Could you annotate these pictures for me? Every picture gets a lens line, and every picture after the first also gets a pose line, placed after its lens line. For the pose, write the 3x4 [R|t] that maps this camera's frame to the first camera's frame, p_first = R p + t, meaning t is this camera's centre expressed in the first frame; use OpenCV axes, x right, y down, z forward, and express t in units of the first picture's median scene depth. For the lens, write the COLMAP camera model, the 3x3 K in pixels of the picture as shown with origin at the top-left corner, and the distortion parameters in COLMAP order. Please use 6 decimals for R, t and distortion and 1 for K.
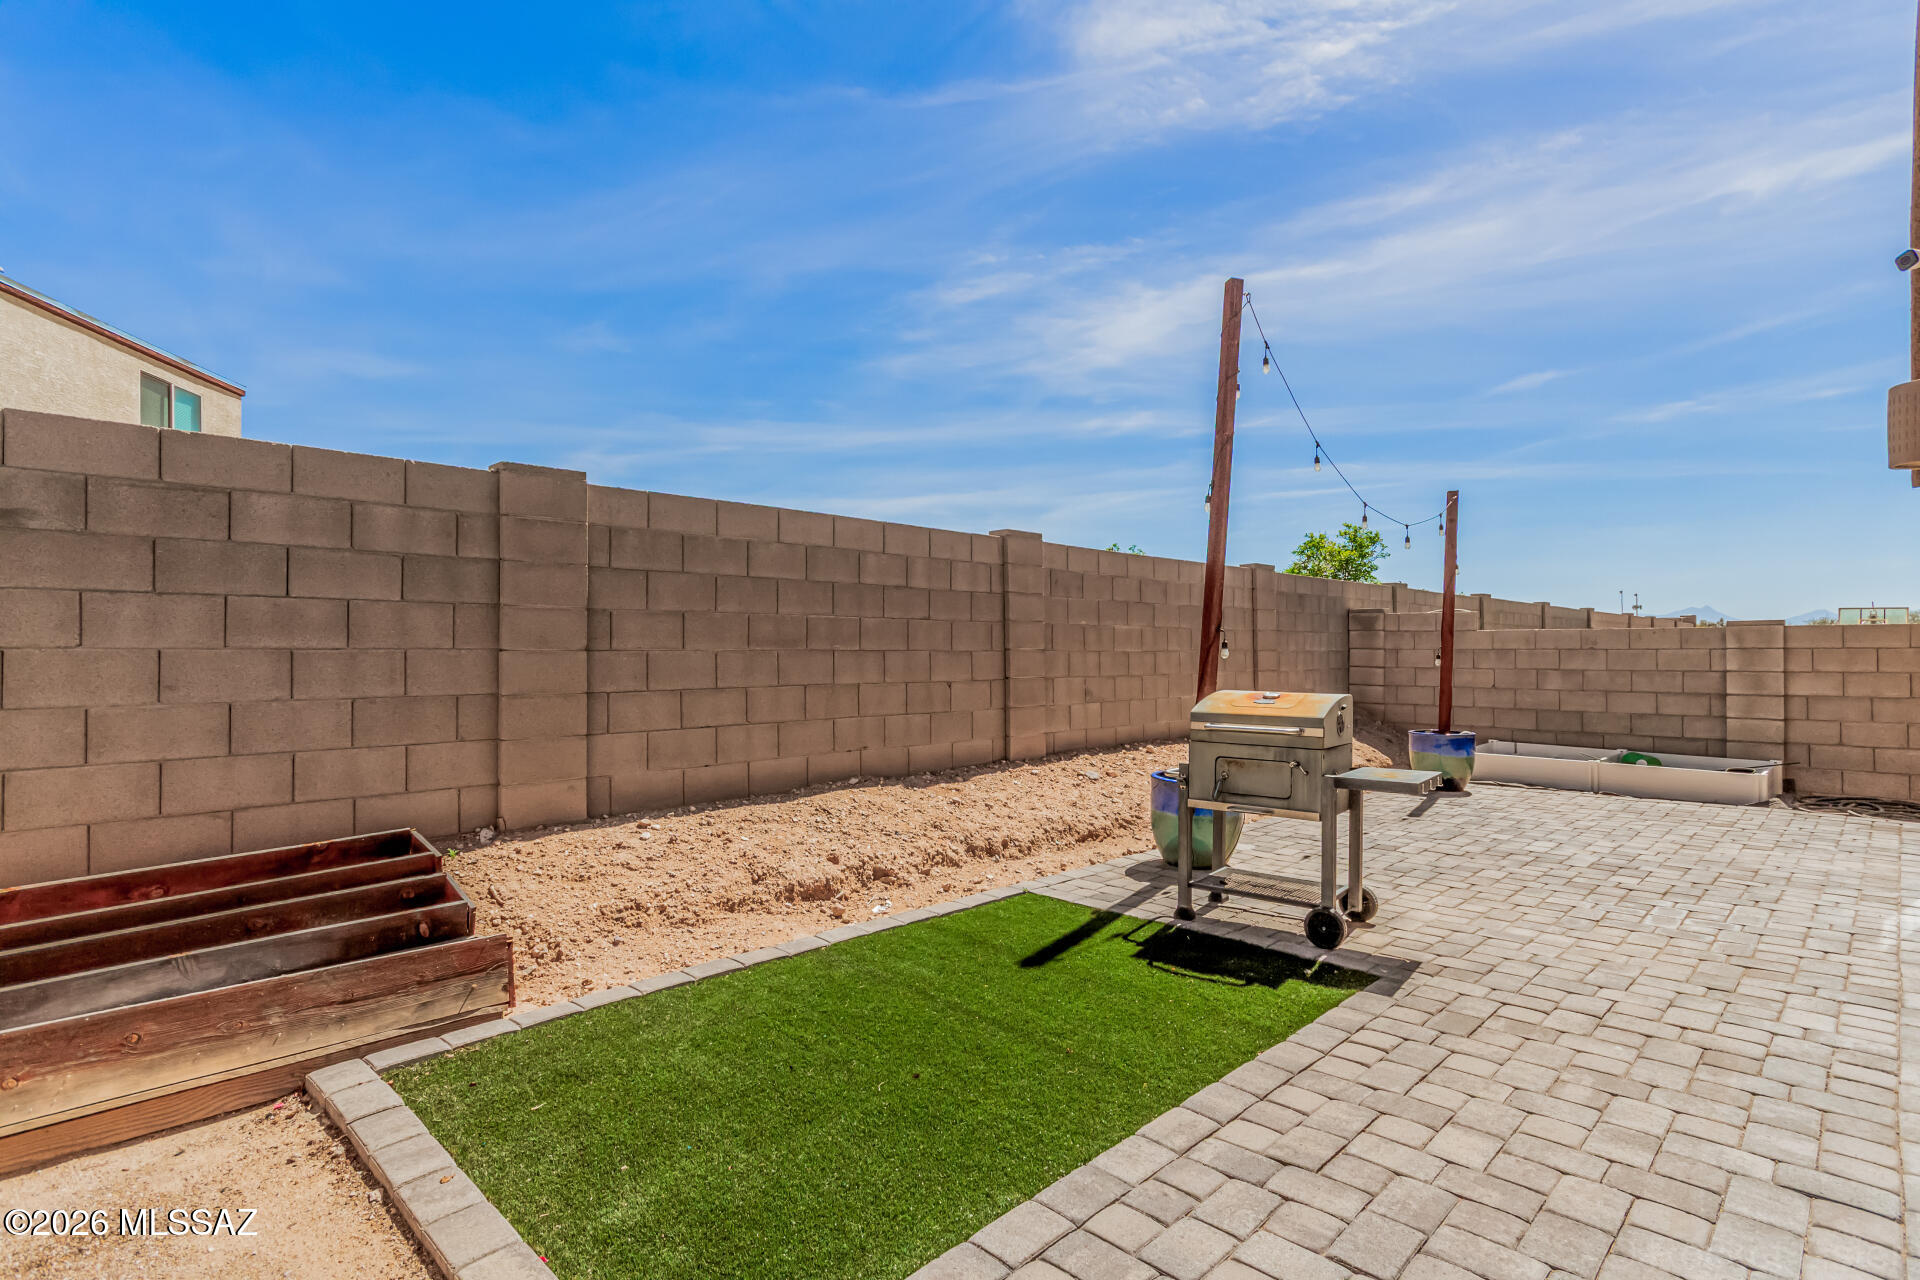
lens RADIAL K [[934.0, 0, 1003.9], [0, 934.0, 642.8], [0, 0, 1]] dist [0.002902, 0.000526]
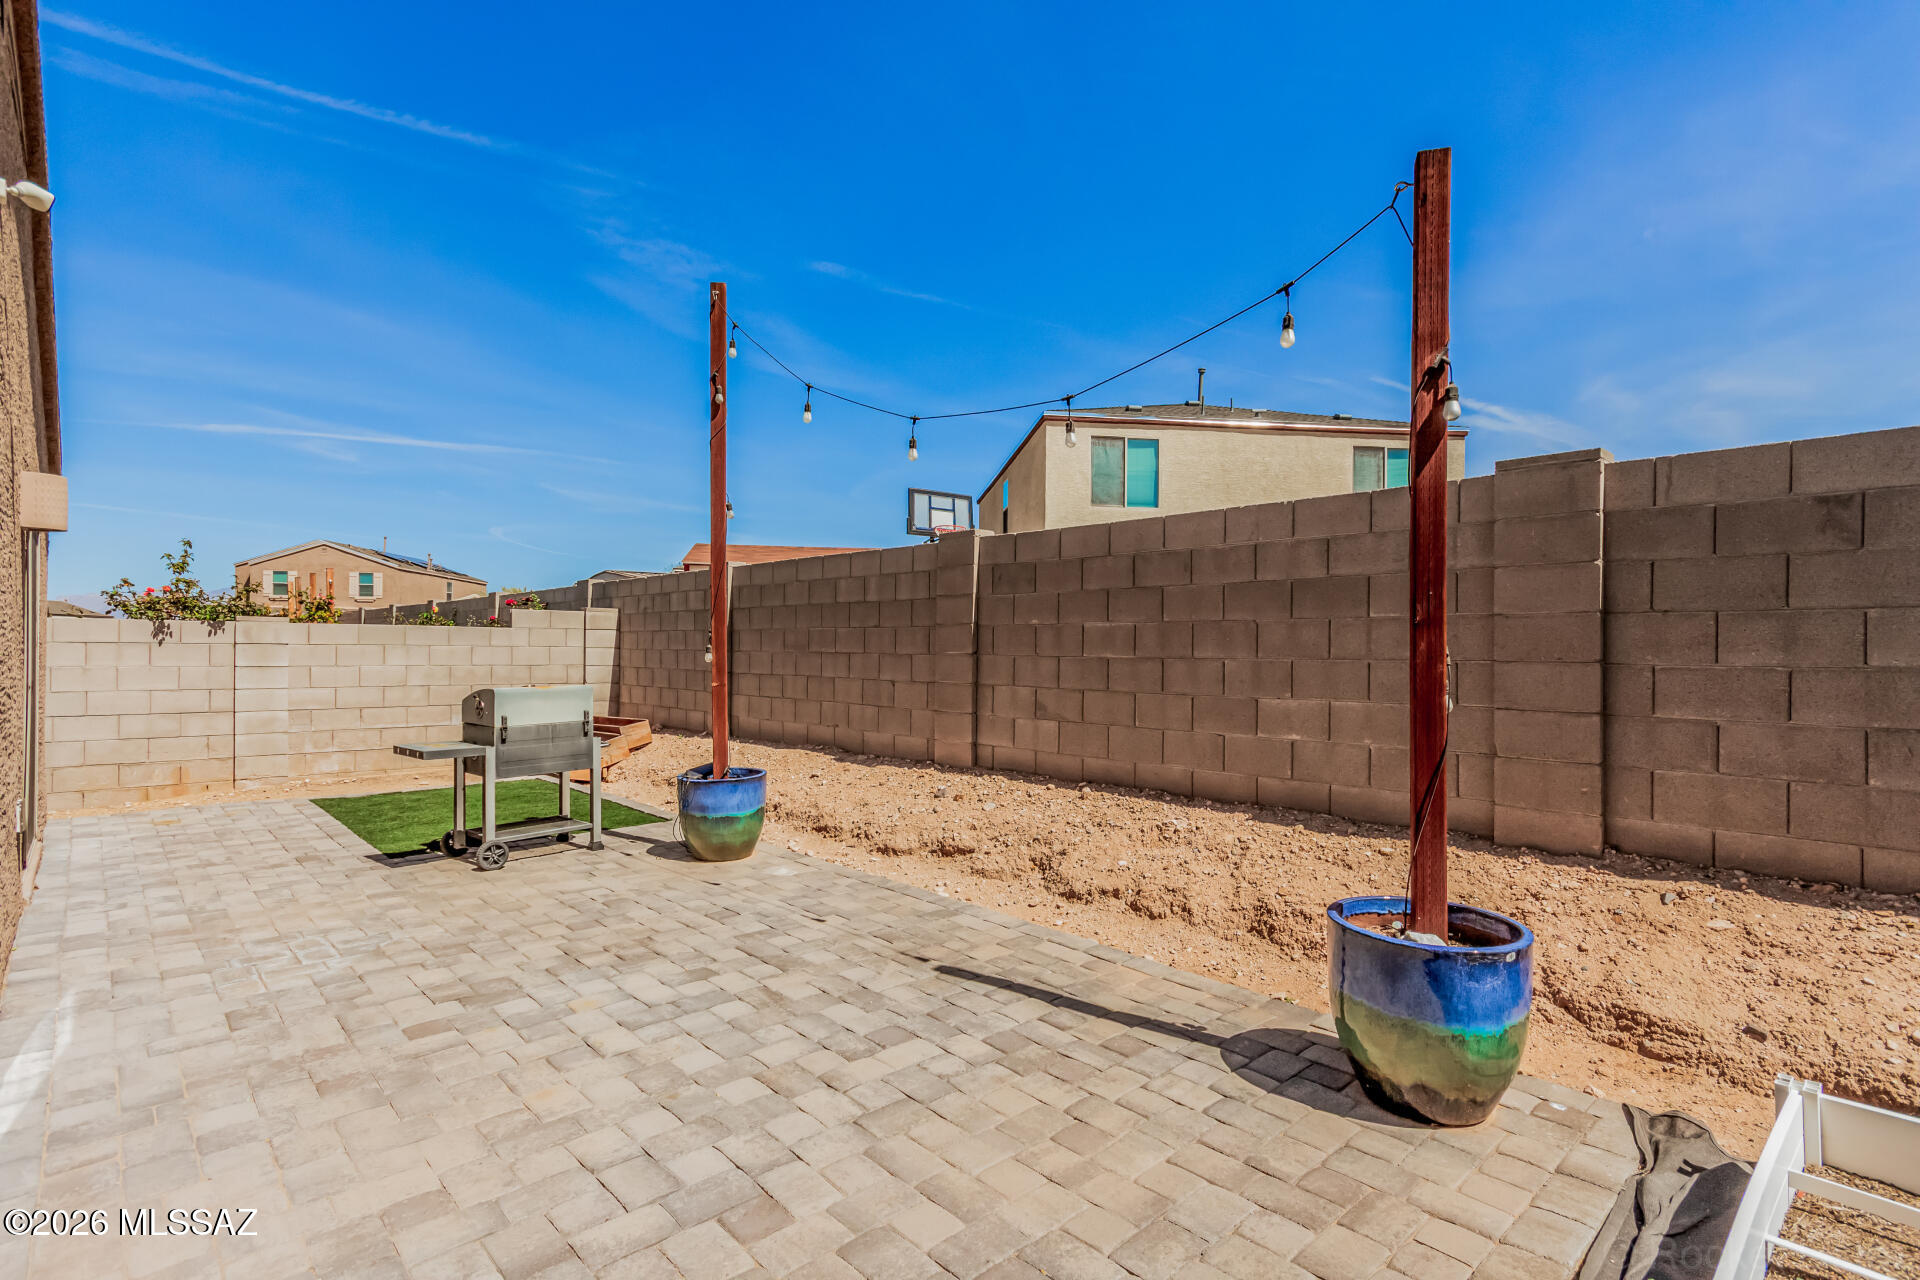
lens RADIAL K [[934.0, 0, 1003.9], [0, 934.0, 642.8], [0, 0, 1]] dist [0.002902, 0.000526]
pose [[-0.041557, -0.008917, -0.999096, 1.053343], [-0.000817, 0.999960, -0.008891, 0.005082], [0.999136, 0.000447, -0.041562, 1.160886]]
